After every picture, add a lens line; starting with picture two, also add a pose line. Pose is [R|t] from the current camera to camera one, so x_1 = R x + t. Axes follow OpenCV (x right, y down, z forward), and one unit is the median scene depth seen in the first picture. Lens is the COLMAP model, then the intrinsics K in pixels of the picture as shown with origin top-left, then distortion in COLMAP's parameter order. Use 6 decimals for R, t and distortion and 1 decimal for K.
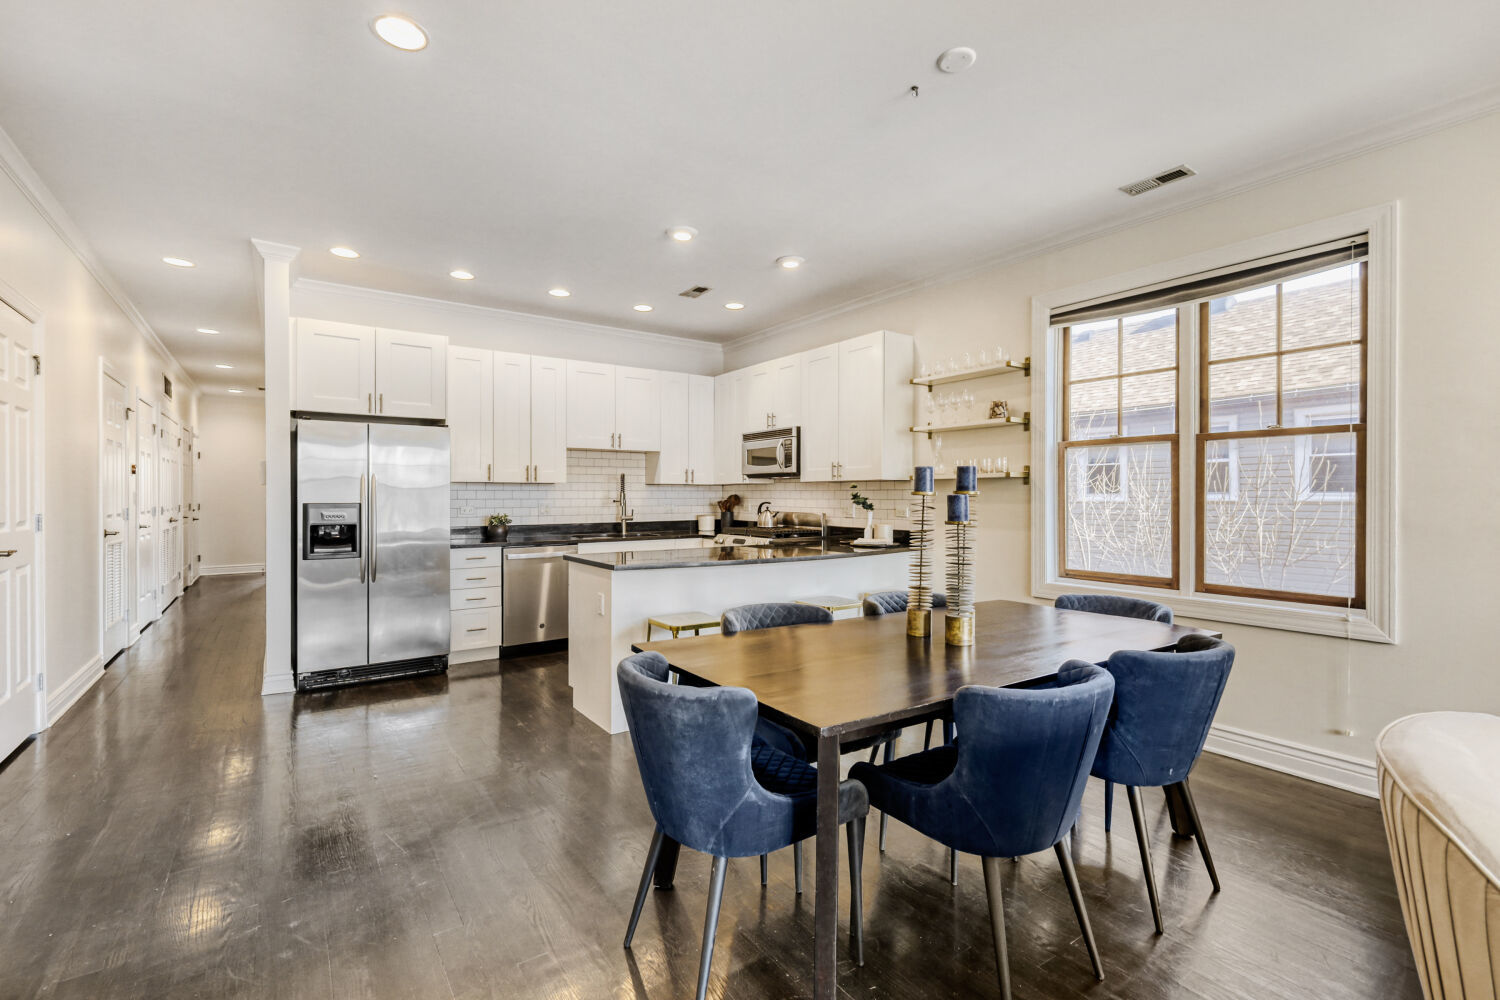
lens RADIAL K [[653.5, 0, 729.3], [0, 653.5, 499.6], [0, 0, 1]] dist [0.001076, -0.001244]
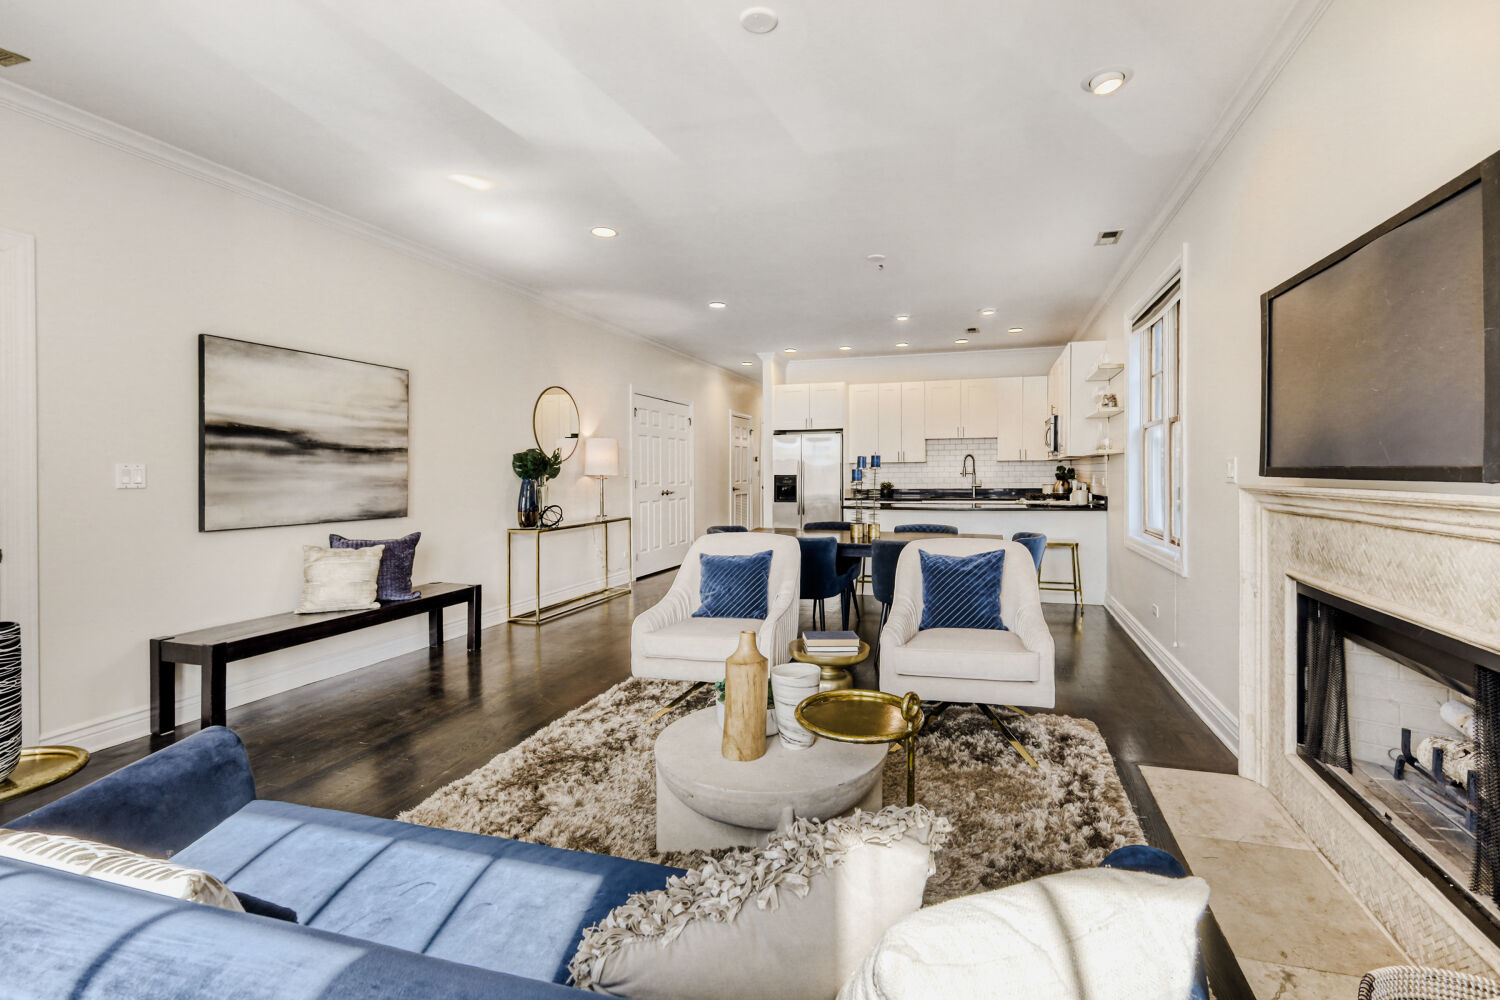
lens RADIAL K [[653.5, 0, 802.0], [0, 653.5, 480.4], [0, 0, 1]] dist [0.001076, -0.001244]
pose [[0.653815, 0.003432, -0.756647, 0.840383], [0.003803, 0.999962, 0.007823, 0.005657], [0.756645, -0.007992, 0.653777, -0.256005]]
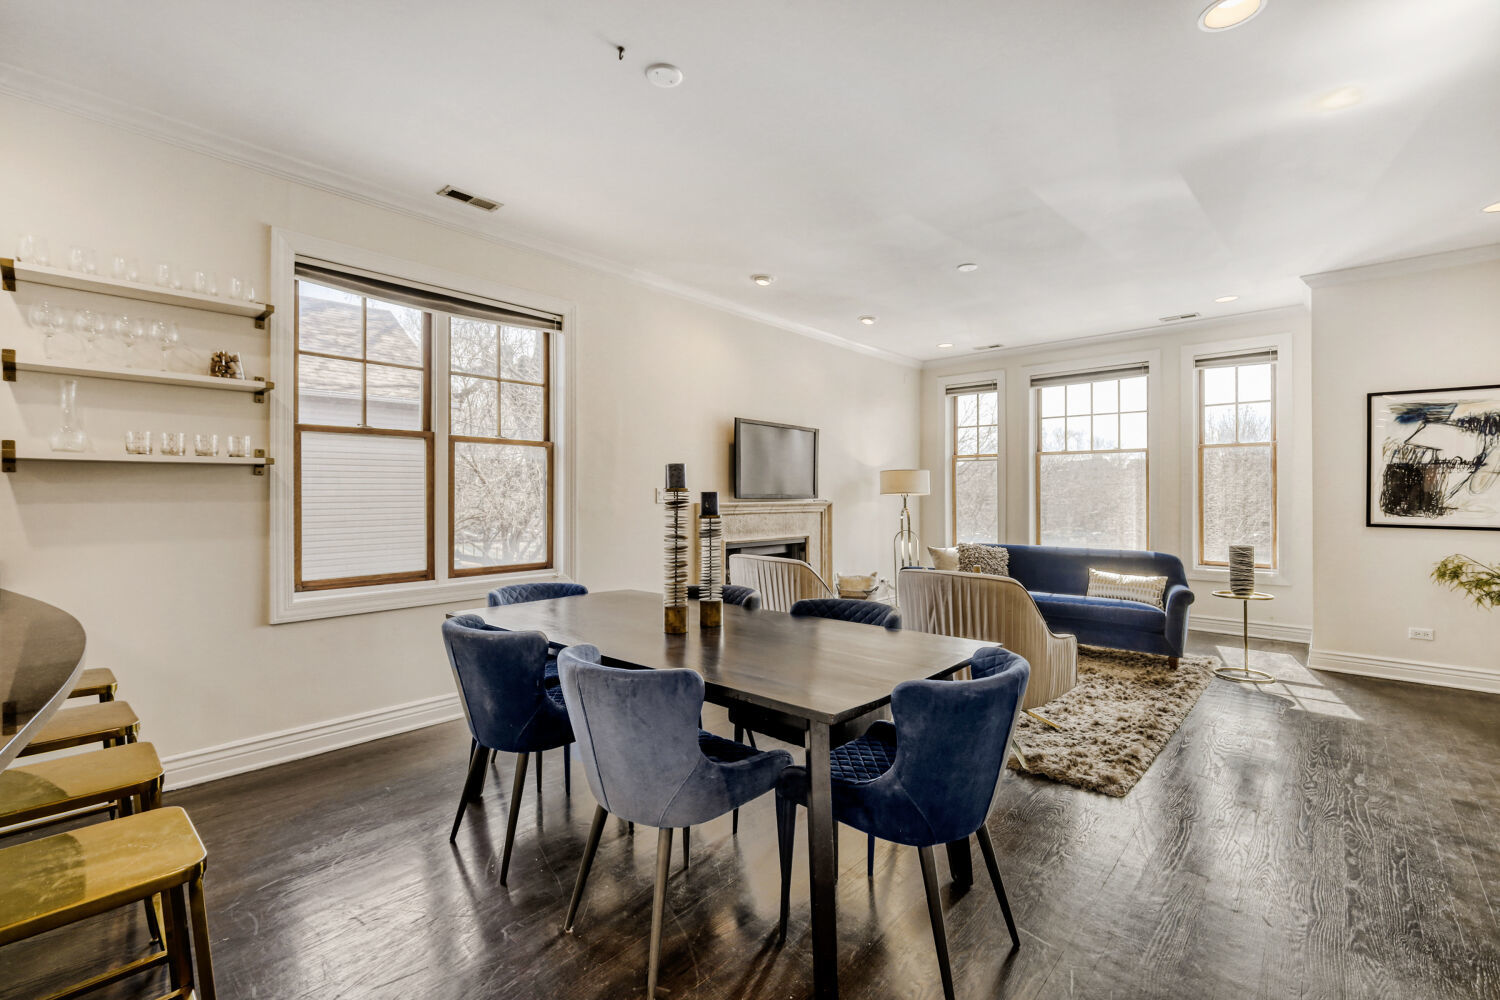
lens RADIAL K [[653.5, 0, 751.5], [0, 653.5, 490.8], [0, 0, 1]] dist [0.001076, -0.001244]
pose [[-0.235533, 0.002152, 0.971864, -0.322296], [0.002167, 0.999996, -0.001689, -0.002288], [-0.971864, 0.001708, -0.235537, 0.519978]]
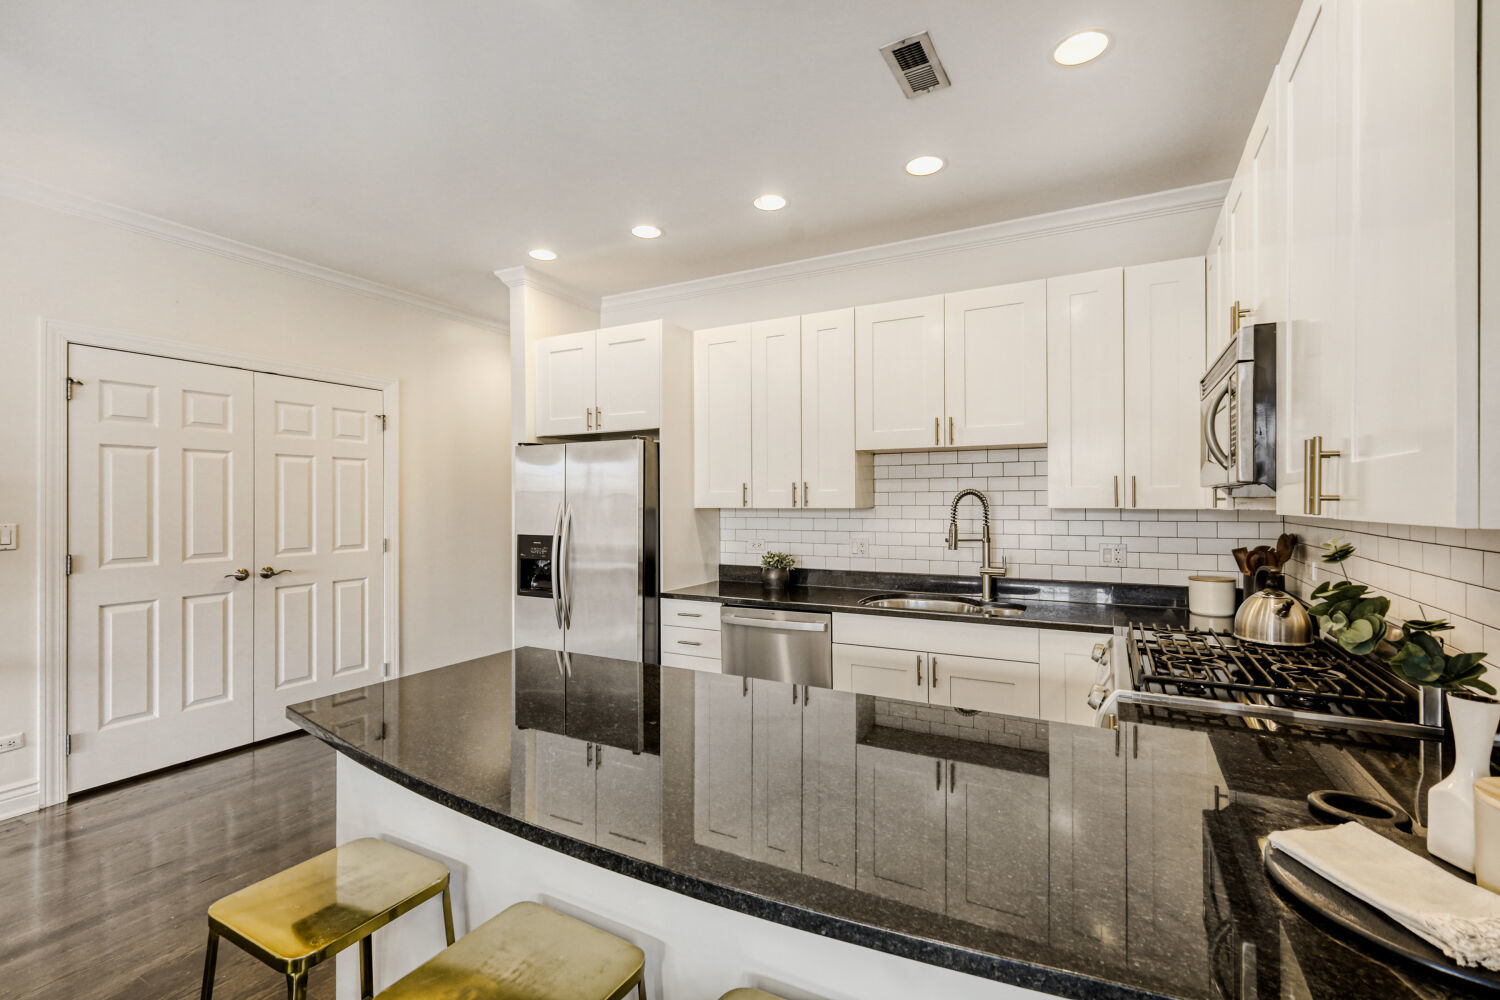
lens RADIAL K [[653.5, 0, 744.2], [0, 653.5, 507.9], [0, 0, 1]] dist [0.001076, -0.001244]
pose [[0.455654, 0.010591, -0.890094, 0.291540], [-0.000808, 0.999934, 0.011484, -0.038527], [0.890156, -0.004514, 0.455633, 0.728419]]
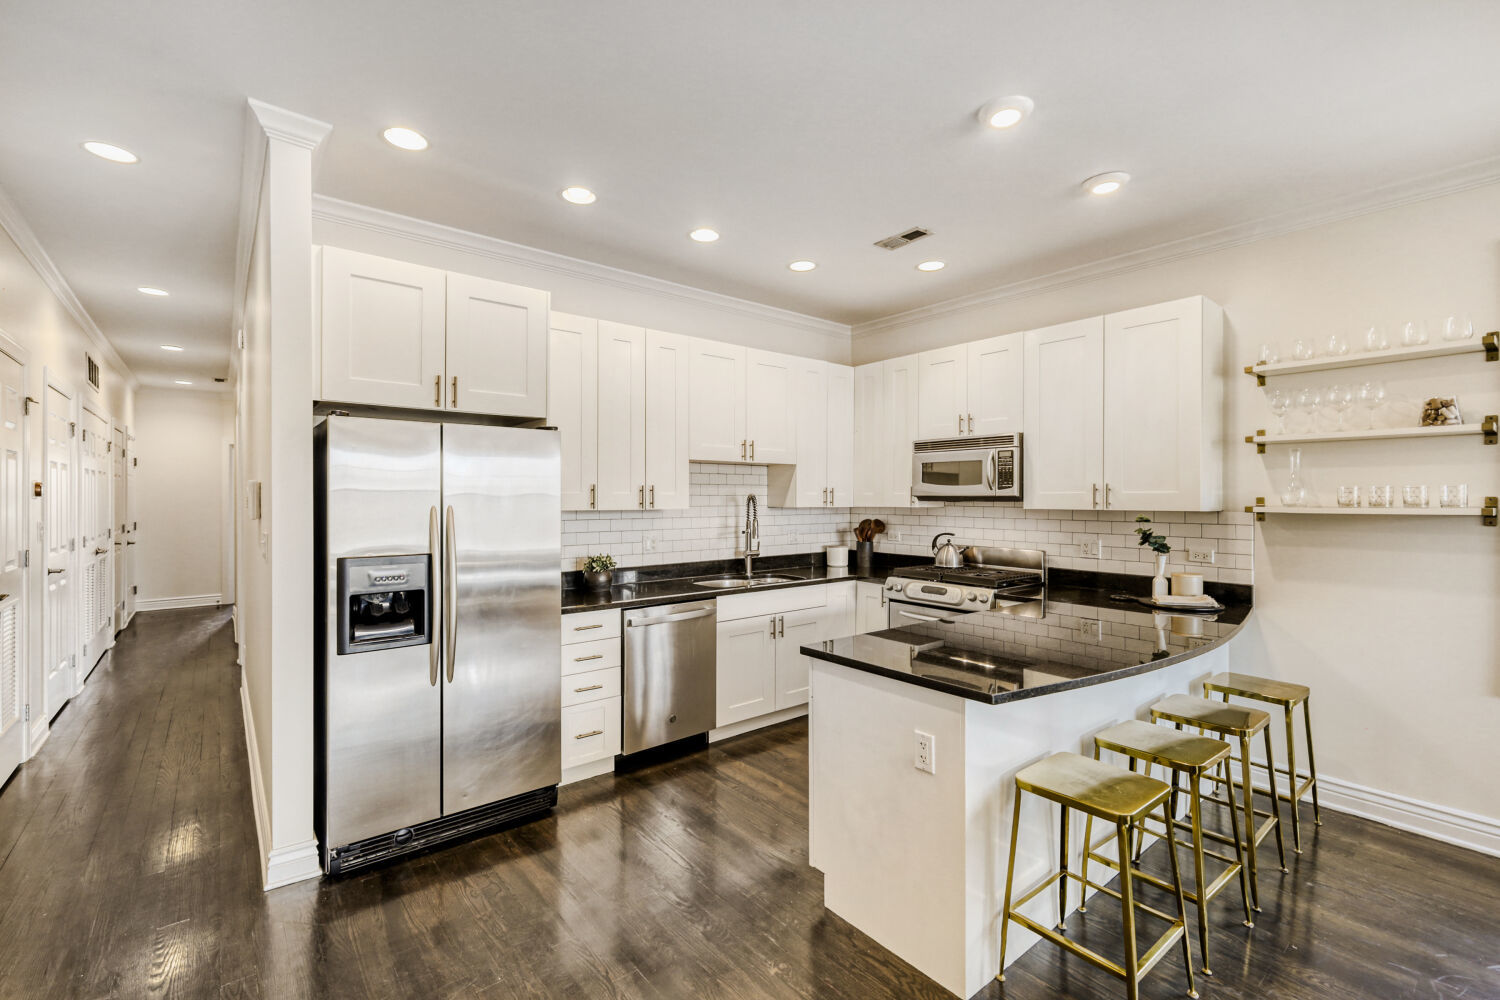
lens RADIAL K [[653.5, 0, 746.2], [0, 653.5, 502.0], [0, 0, 1]] dist [0.001076, -0.001244]
pose [[0.997202, -0.000291, 0.074760, -0.279417], [0.000377, 0.999999, -0.001139, -0.037834], [-0.074760, 0.001164, 0.997201, 0.326984]]
